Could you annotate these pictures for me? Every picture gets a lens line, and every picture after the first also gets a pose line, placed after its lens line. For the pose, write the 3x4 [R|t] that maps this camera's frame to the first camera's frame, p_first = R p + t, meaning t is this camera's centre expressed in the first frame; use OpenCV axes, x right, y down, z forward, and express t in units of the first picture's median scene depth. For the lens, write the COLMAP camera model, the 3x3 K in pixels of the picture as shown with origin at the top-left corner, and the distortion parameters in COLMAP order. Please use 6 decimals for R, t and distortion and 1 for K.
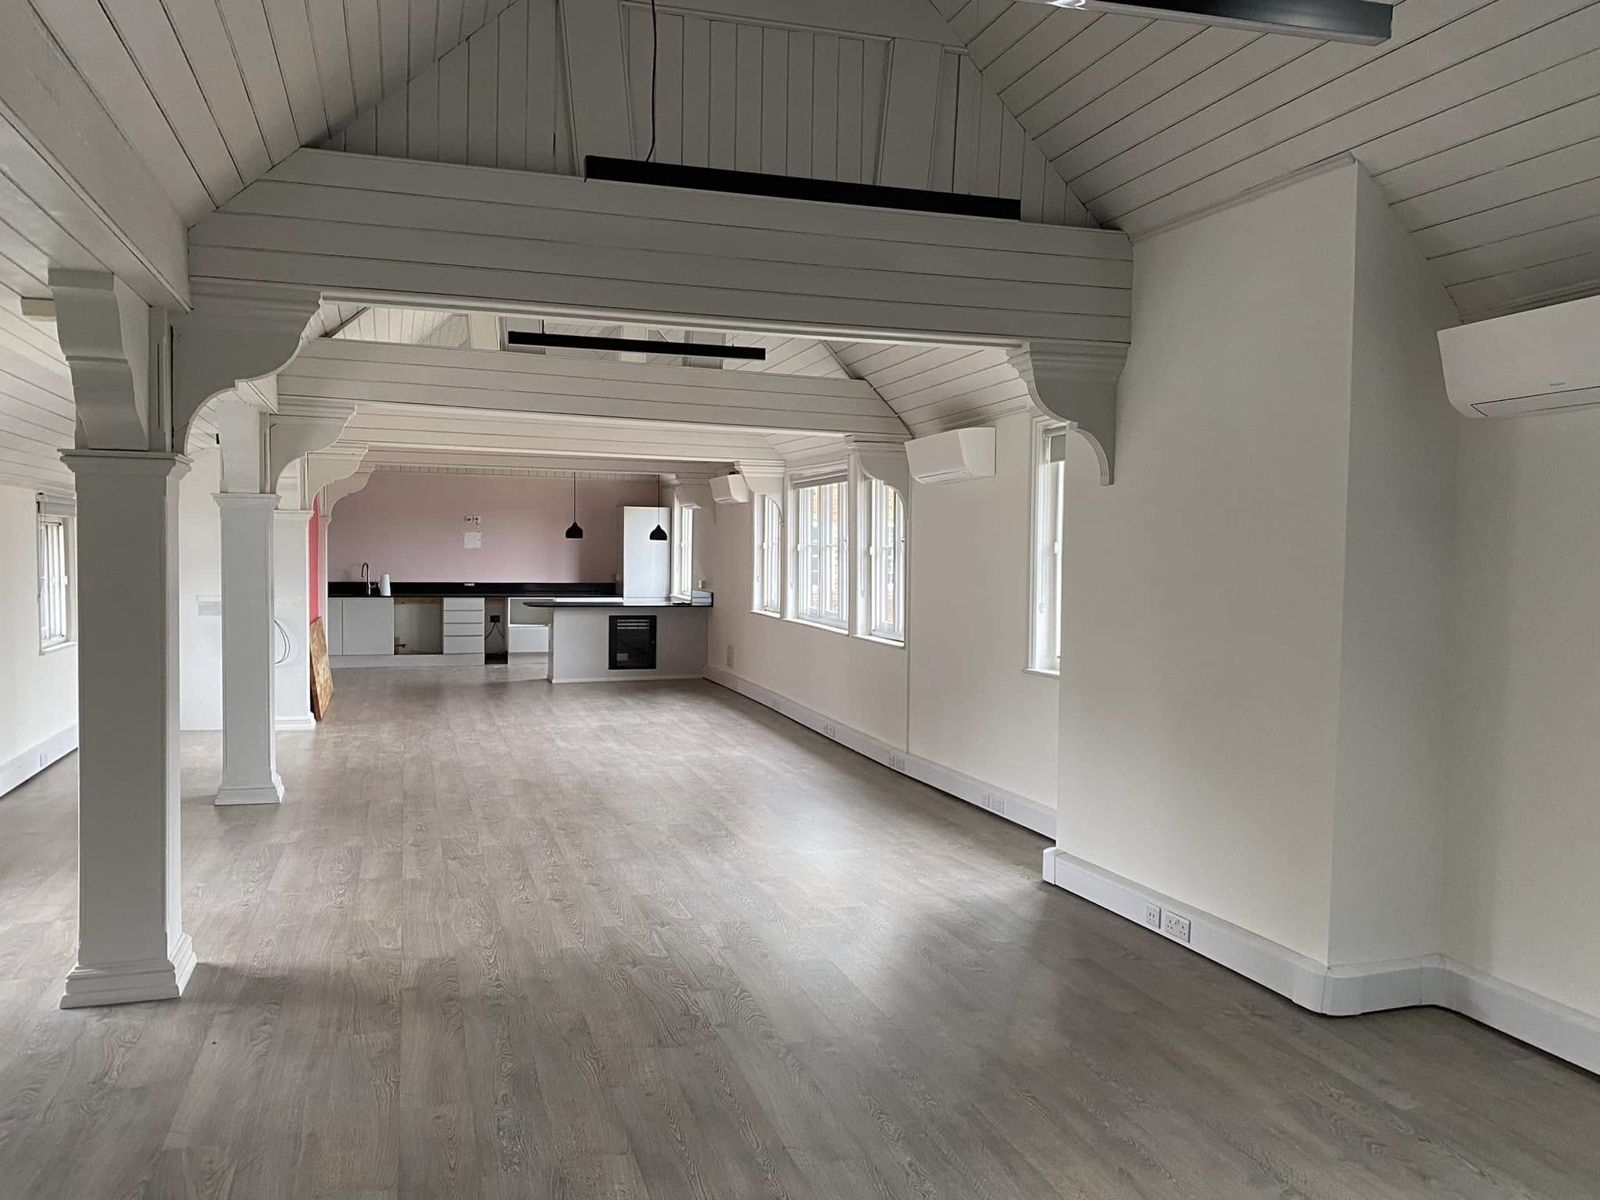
lens RADIAL K [[1242.7, 0, 800.0], [0, 1242.7, 600.0], [0, 0, 1]] dist [0.105785, -0.171452]
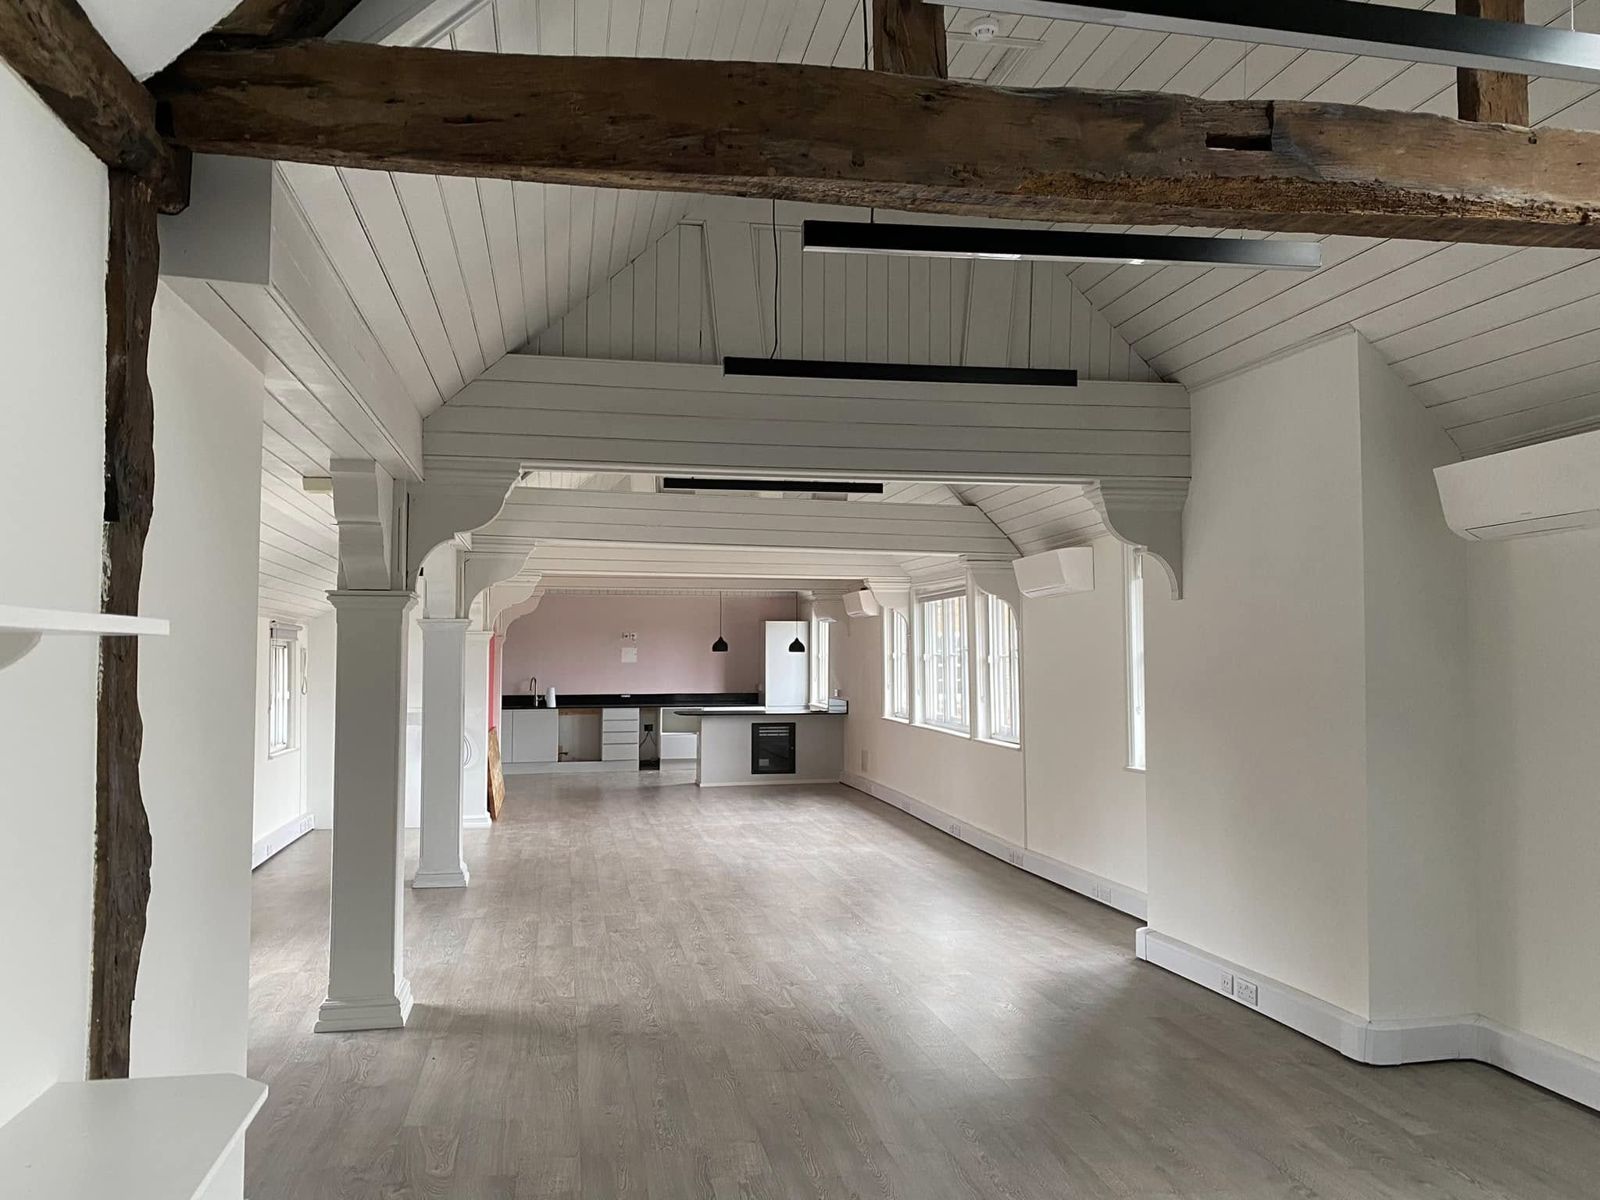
lens RADIAL K [[1242.7, 0, 800.0], [0, 1242.7, 600.0], [0, 0, 1]] dist [0.105785, -0.171452]
pose [[0.993103, -0.018373, -0.115799, 0.034457], [0.007972, 0.995941, -0.089650, 0.007684], [0.116976, 0.088109, 0.989219, -0.158964]]
